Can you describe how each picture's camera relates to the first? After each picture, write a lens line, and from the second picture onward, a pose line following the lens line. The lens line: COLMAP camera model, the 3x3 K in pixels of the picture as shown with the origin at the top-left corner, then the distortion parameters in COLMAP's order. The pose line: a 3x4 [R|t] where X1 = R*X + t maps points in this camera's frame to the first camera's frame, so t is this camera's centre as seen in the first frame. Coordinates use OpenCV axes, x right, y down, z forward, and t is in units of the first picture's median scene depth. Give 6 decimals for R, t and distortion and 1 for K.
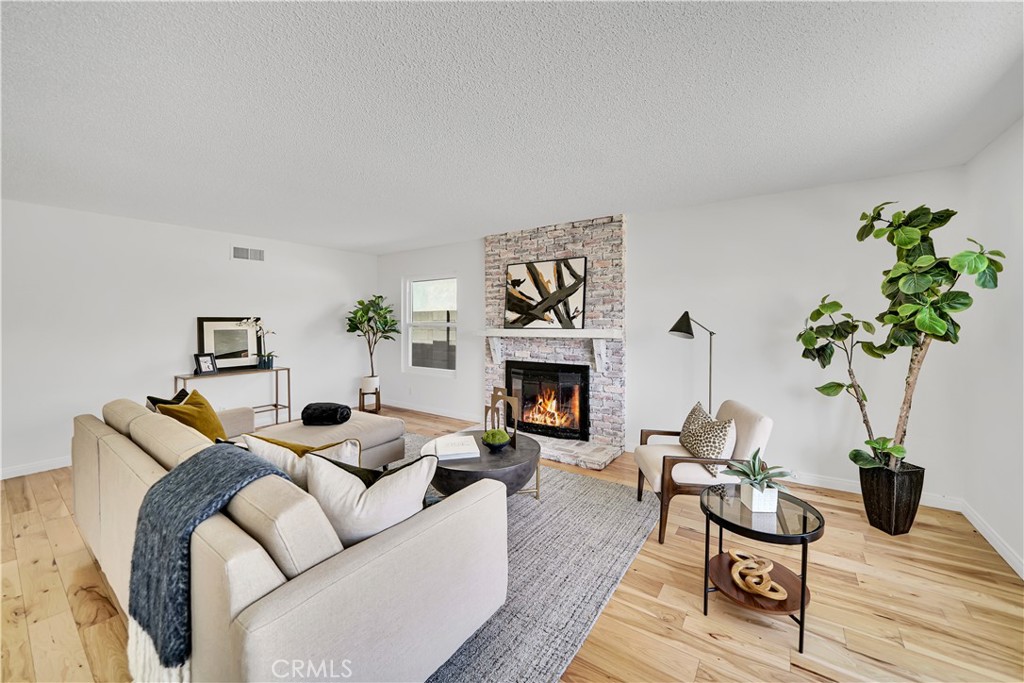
lens RADIAL K [[378.9, 0, 531.8], [0, 378.9, 322.6], [0, 0, 1]] dist [-0.020819, 0.000366]
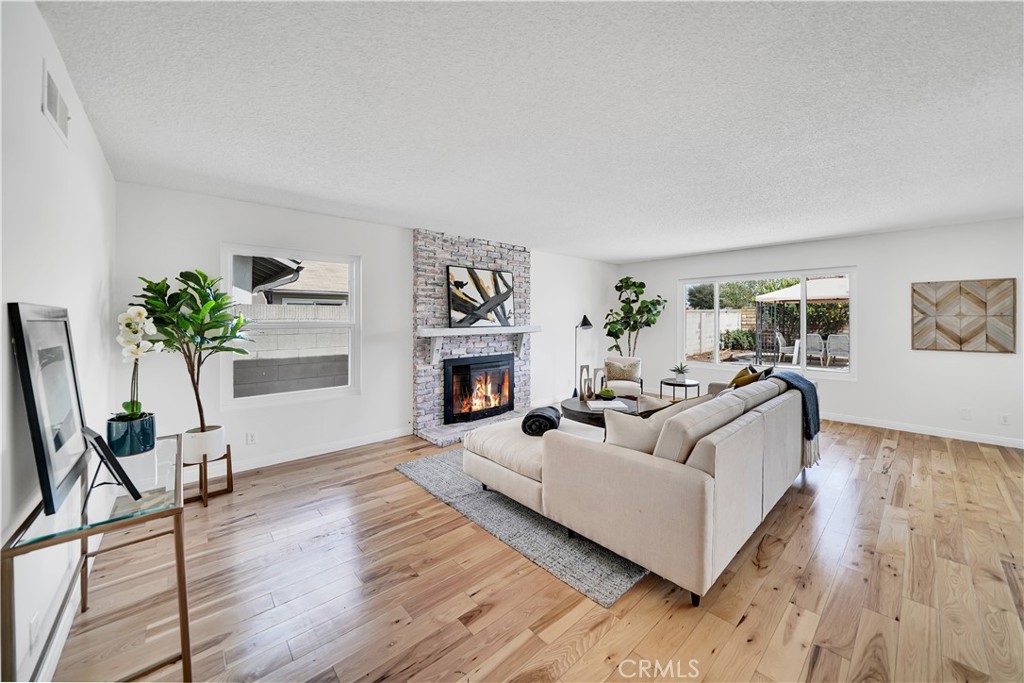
lens RADIAL K [[378.9, 0, 531.8], [0, 378.9, 322.6], [0, 0, 1]] dist [-0.020819, 0.000366]
pose [[0.227944, -0.003696, 0.973667, -1.073318], [0.009916, 0.999950, 0.001474, 0.002329], [-0.973624, 0.009319, 0.227970, 0.588727]]
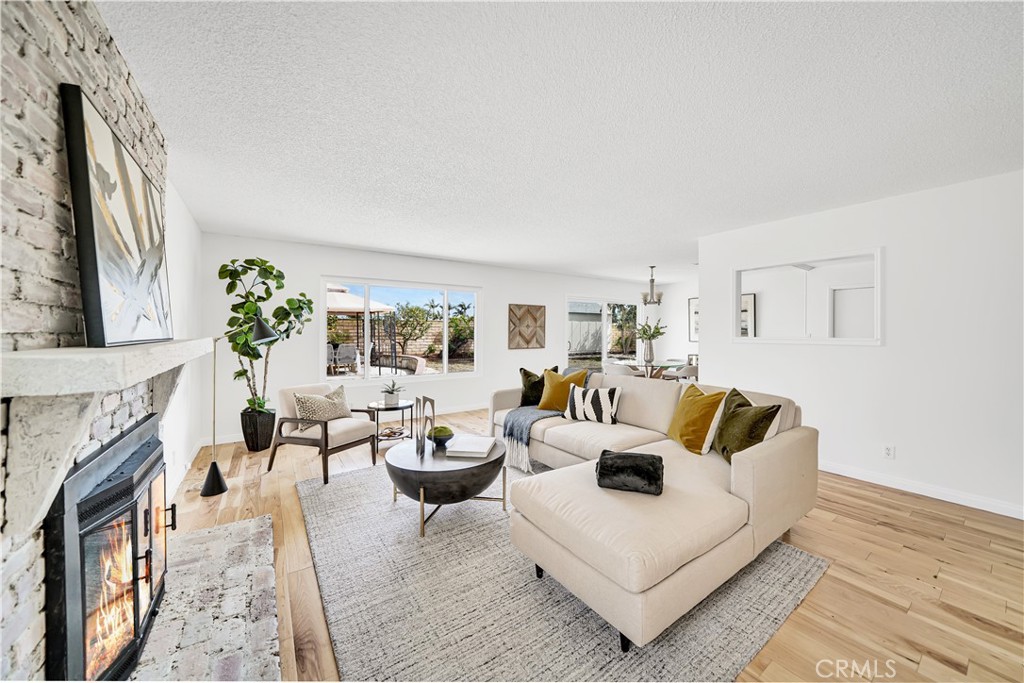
lens RADIAL K [[378.9, 0, 531.8], [0, 378.9, 322.6], [0, 0, 1]] dist [-0.020819, 0.000366]
pose [[-0.941707, 0.008484, 0.336327, -0.442065], [0.004734, 0.999917, -0.011968, -0.000769], [-0.336401, -0.009679, -0.941669, 1.216119]]
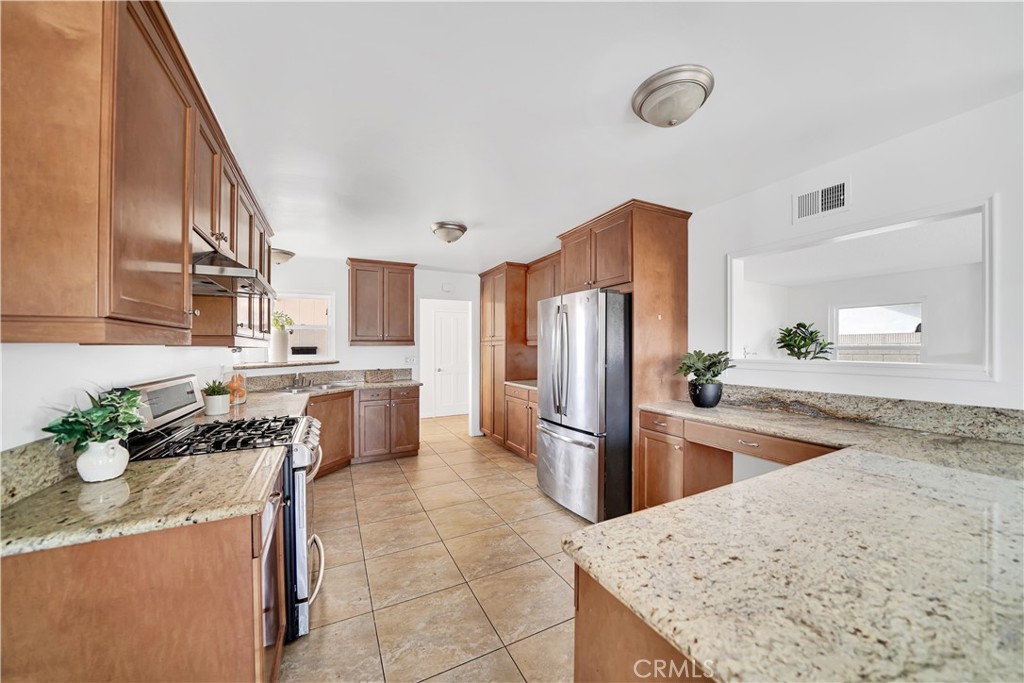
lens RADIAL K [[357.0, 0, 514.0], [0, 357.0, 345.3], [0, 0, 1]] dist [-0.021984, 0.000522]
pose [[0.874528, -0.003164, -0.484965, -0.876010], [-0.001828, 0.999950, -0.009821, 0.012845], [0.484972, 0.009475, 0.874478, -0.464686]]
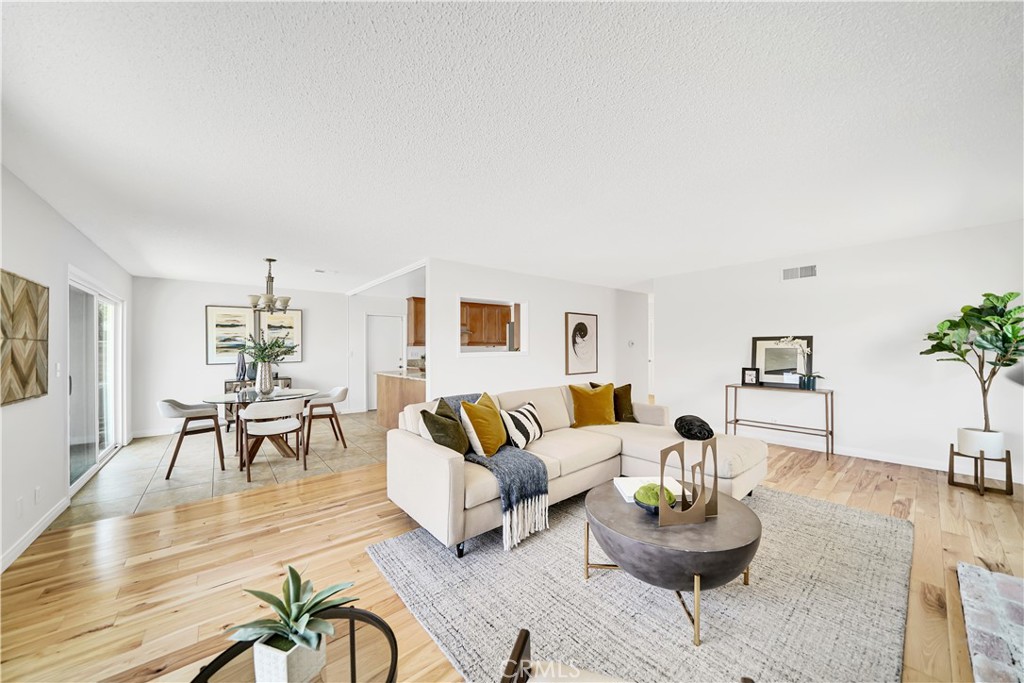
lens RADIAL K [[357.0, 0, 514.0], [0, 357.0, 345.3], [0, 0, 1]] dist [-0.021984, 0.000522]
pose [[-0.280143, -0.000400, -0.959958, 0.397686], [0.004222, 0.999990, -0.001648, 0.009788], [0.959949, -0.004515, -0.280138, 0.583179]]
